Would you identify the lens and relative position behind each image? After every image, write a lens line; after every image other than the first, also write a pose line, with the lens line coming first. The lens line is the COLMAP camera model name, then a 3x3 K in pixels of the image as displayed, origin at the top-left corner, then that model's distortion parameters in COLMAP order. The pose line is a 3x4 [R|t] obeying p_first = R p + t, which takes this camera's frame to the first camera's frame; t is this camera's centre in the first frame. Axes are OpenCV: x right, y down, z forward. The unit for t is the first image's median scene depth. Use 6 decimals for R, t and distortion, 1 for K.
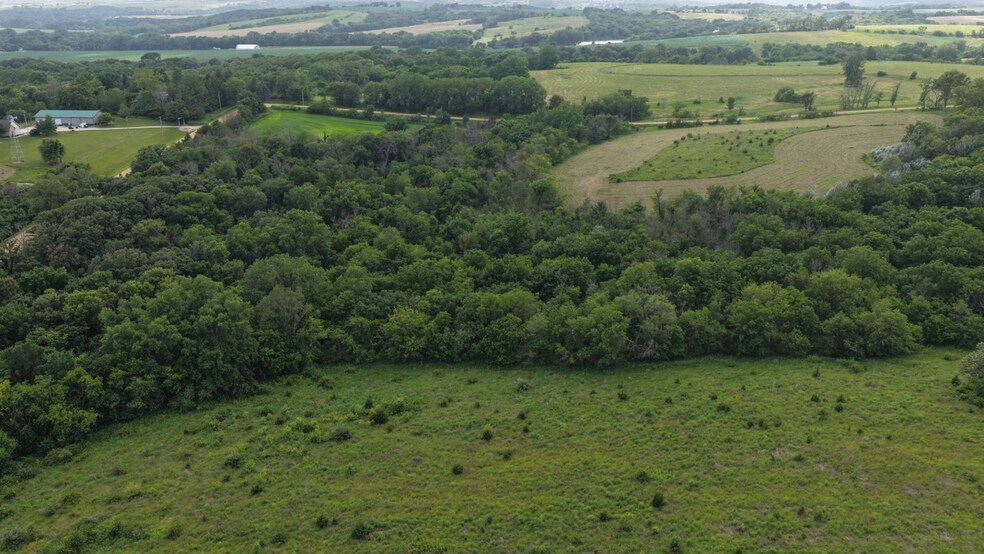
lens RADIAL K [[819.5, 0, 494.8], [0, 819.5, 271.0], [0, 0, 1]] dist [-0.012589, 0.040909]
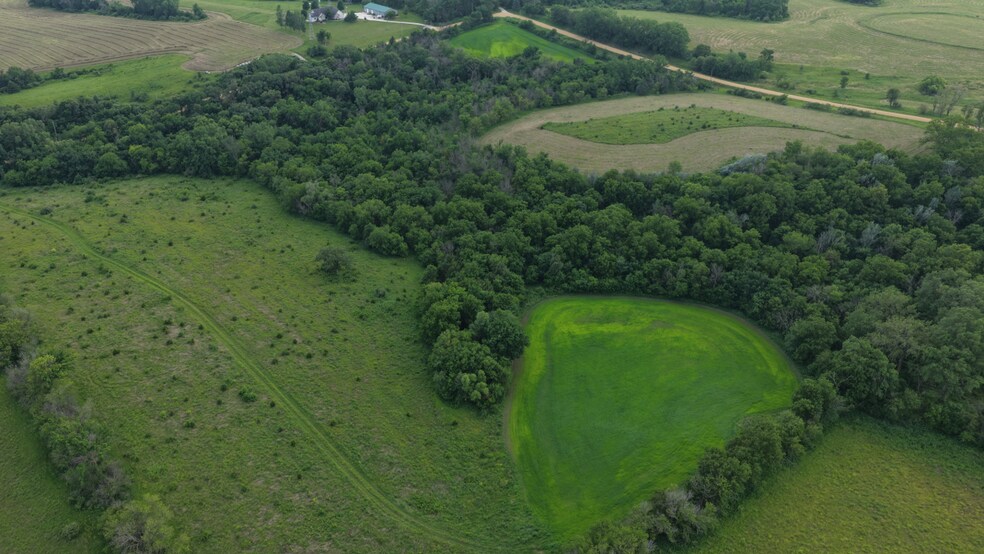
lens RADIAL K [[819.5, 0, 494.8], [0, 819.5, 271.0], [0, 0, 1]] dist [-0.012589, 0.040909]
pose [[0.717729, 0.346818, -0.603806, 1.201608], [-0.226404, 0.936253, 0.268649, -0.278974], [0.658487, -0.056113, 0.750497, -0.160865]]
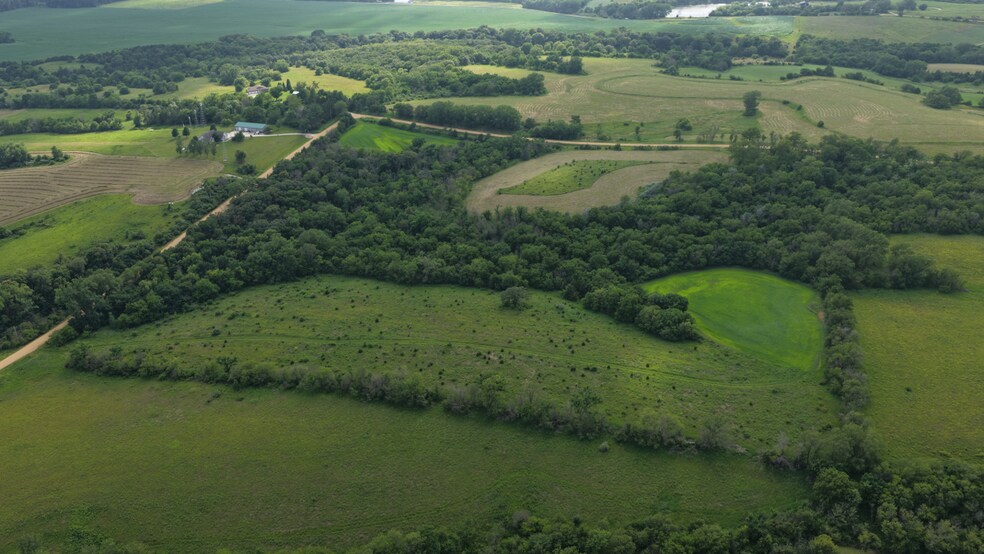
lens RADIAL K [[819.5, 0, 494.8], [0, 819.5, 271.0], [0, 0, 1]] dist [-0.012589, 0.040909]
pose [[0.974642, 0.096917, -0.201694, 0.641150], [-0.073235, 0.989855, 0.121750, -0.189772], [0.211447, -0.103891, 0.971852, -1.090389]]
